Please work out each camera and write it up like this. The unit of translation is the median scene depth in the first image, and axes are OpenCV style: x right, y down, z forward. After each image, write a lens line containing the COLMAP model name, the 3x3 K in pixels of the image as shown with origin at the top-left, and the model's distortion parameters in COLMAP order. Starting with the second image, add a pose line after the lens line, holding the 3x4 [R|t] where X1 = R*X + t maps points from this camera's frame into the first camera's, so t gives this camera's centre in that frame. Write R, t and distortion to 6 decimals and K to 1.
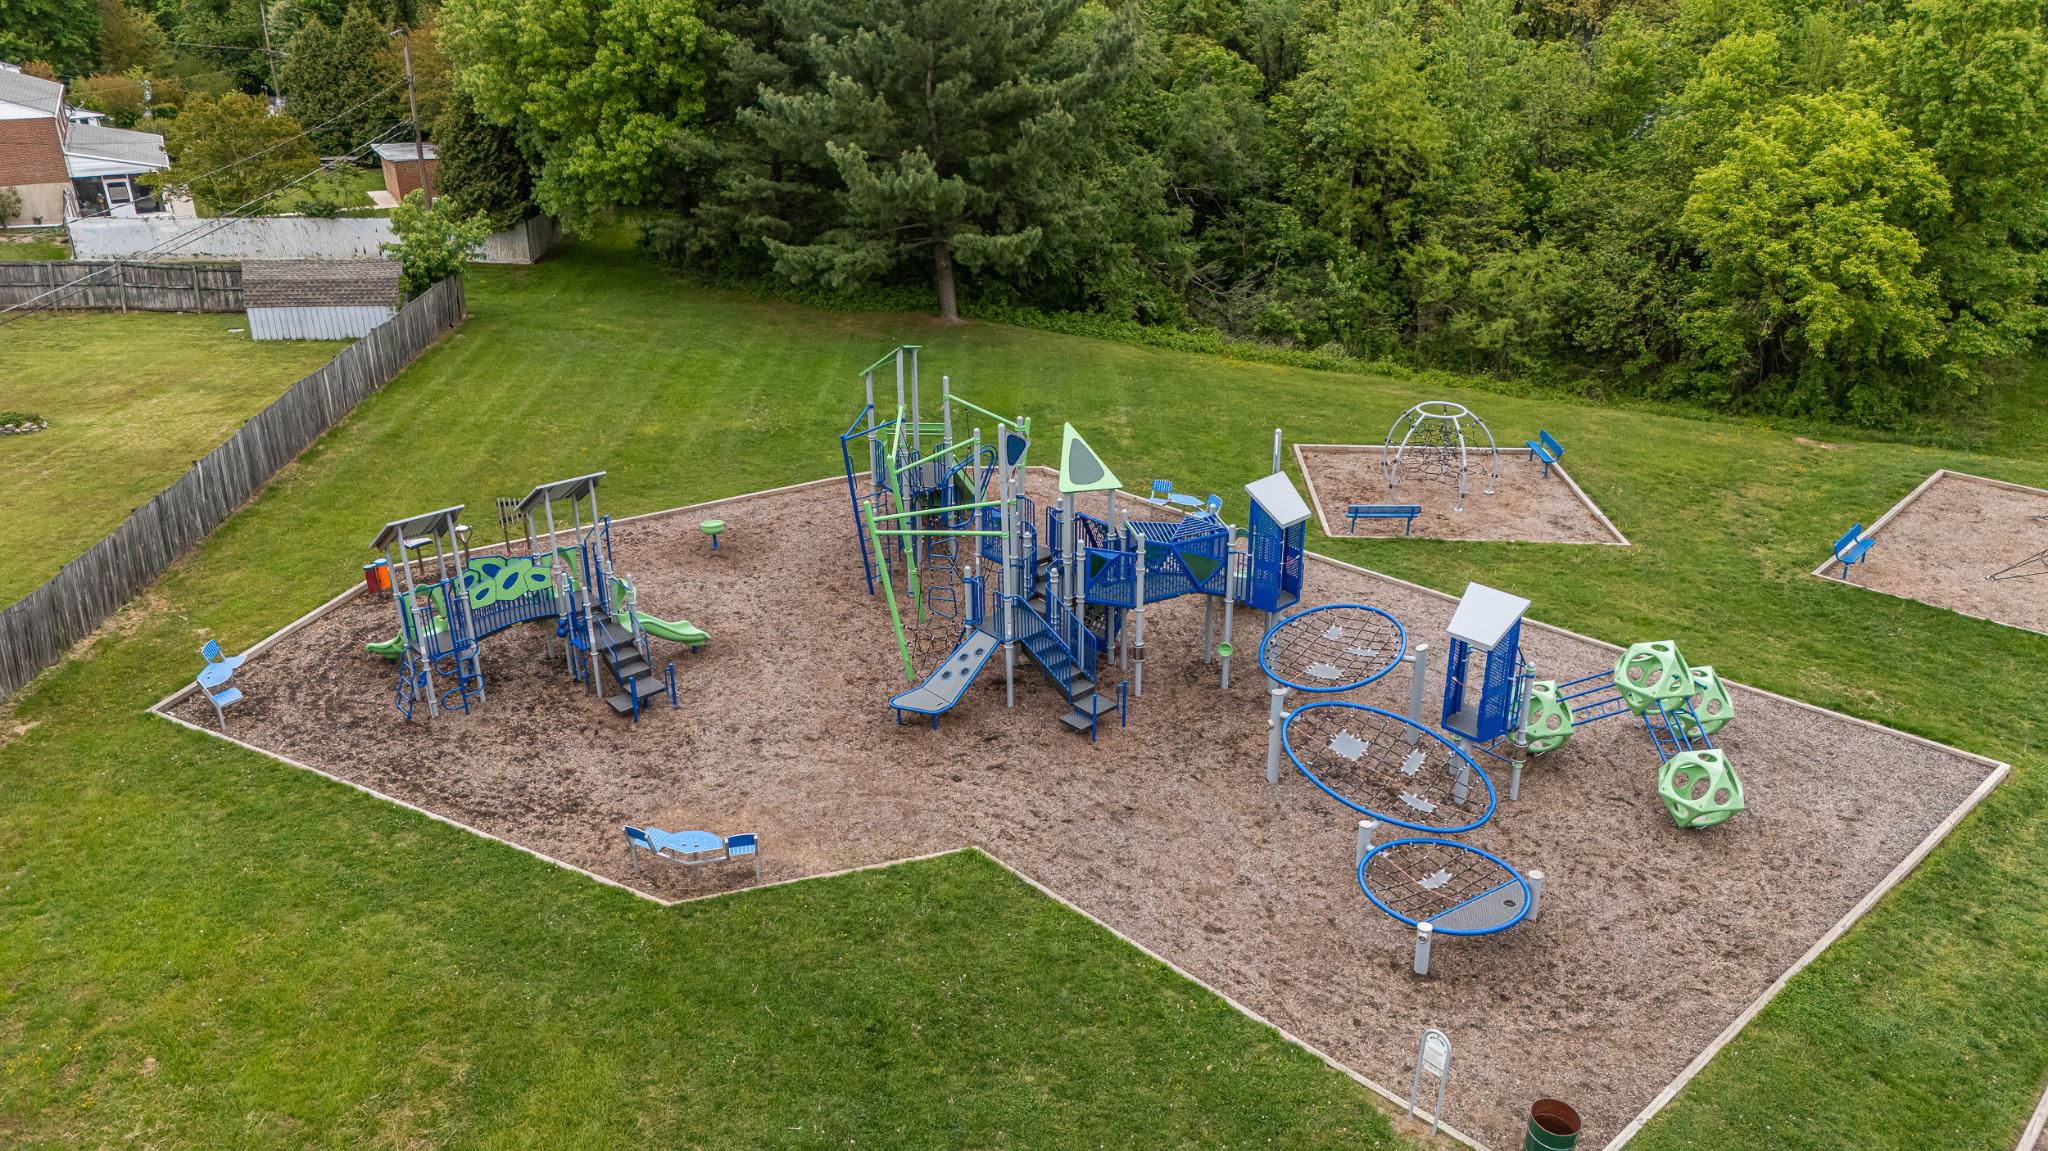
lens RADIAL K [[1492.7, 0, 1033.0], [0, 1492.7, 573.2], [0, 0, 1]] dist [0.089116, -0.094518]
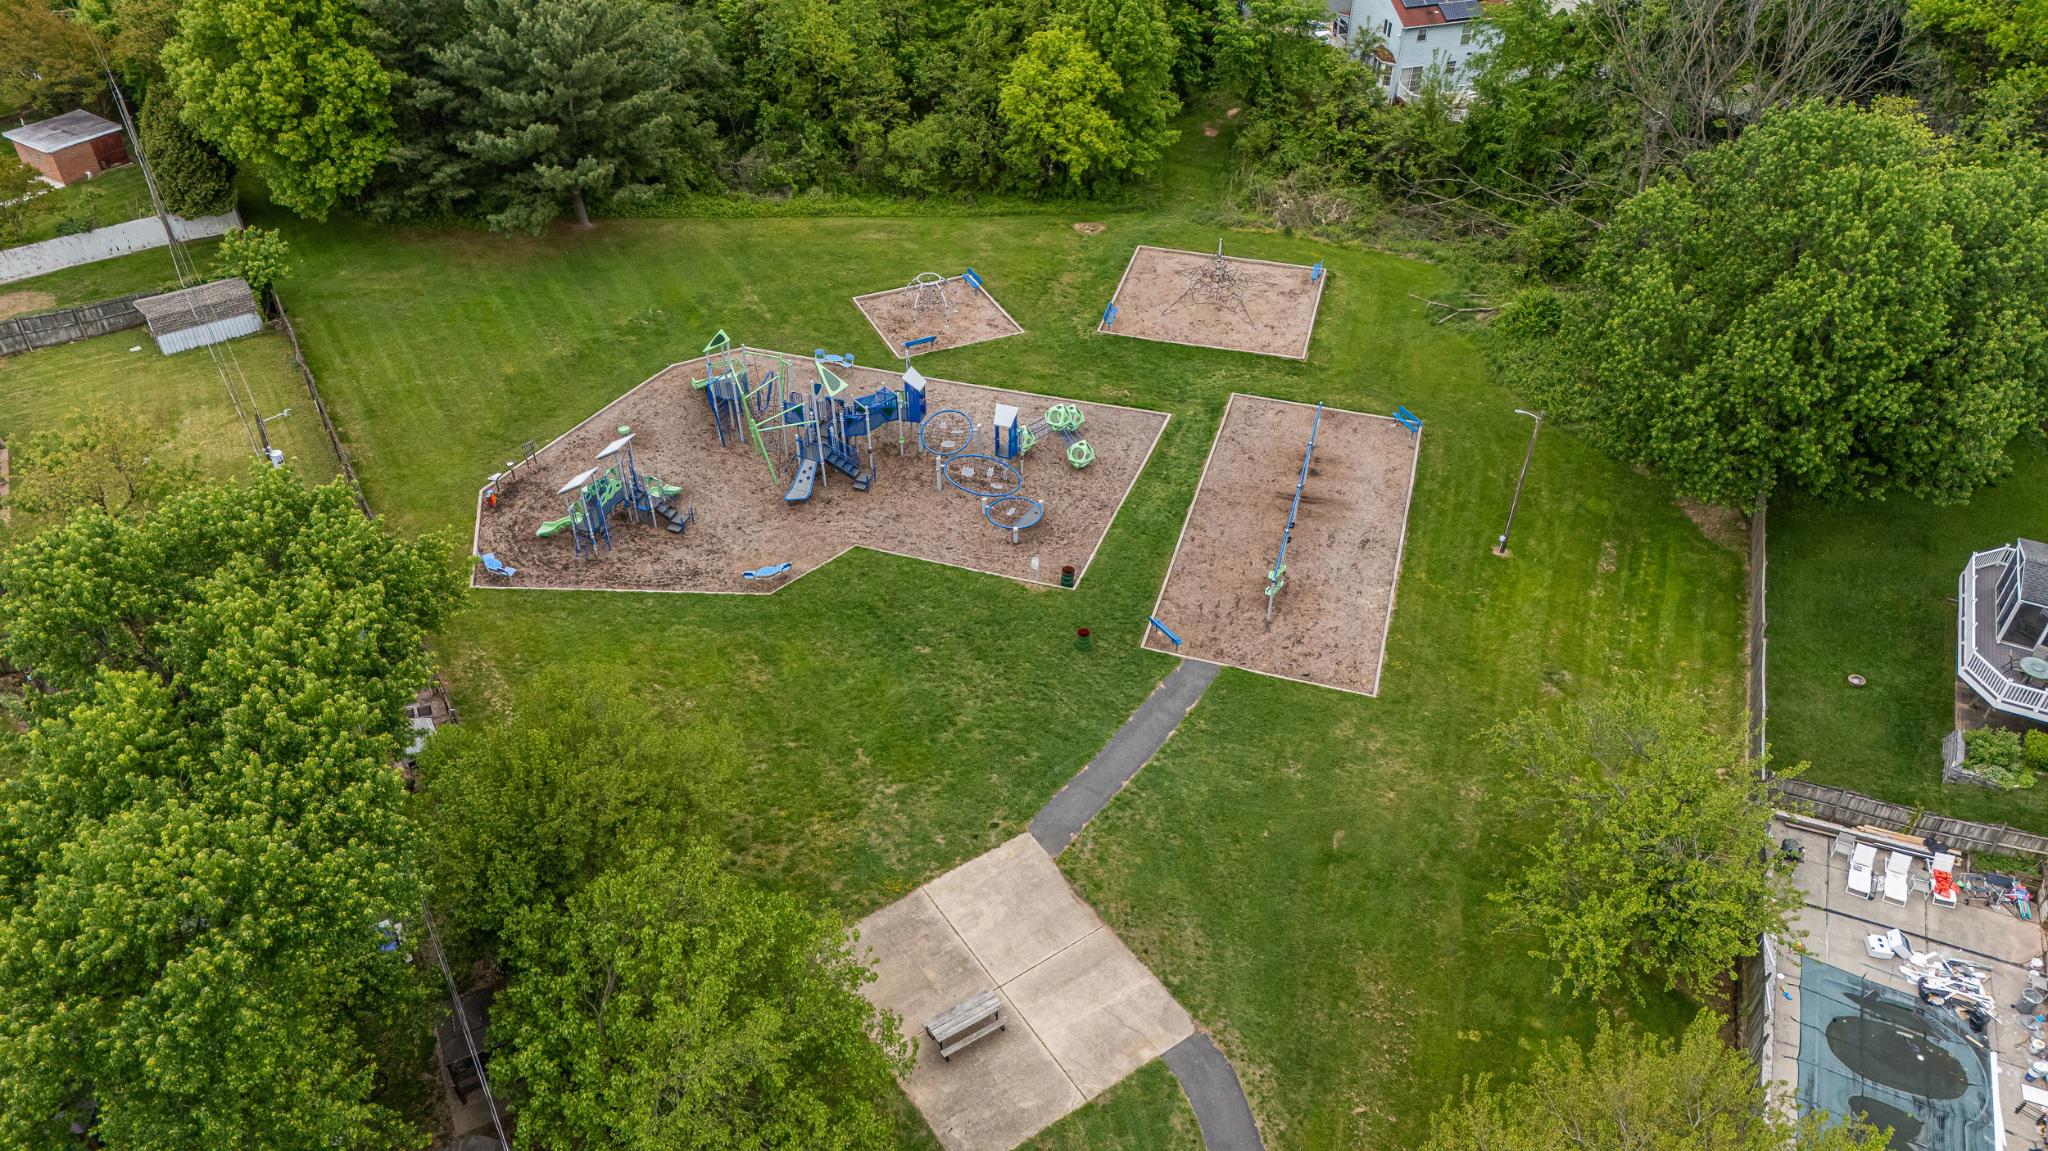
lens RADIAL K [[1492.7, 0, 1033.0], [0, 1492.7, 573.2], [0, 0, 1]] dist [0.089116, -0.094518]
pose [[0.885725, -0.286246, 0.365451, -0.465995], [0.176774, 0.935920, 0.304637, -0.330931], [-0.429234, -0.205223, 0.879569, -0.945758]]
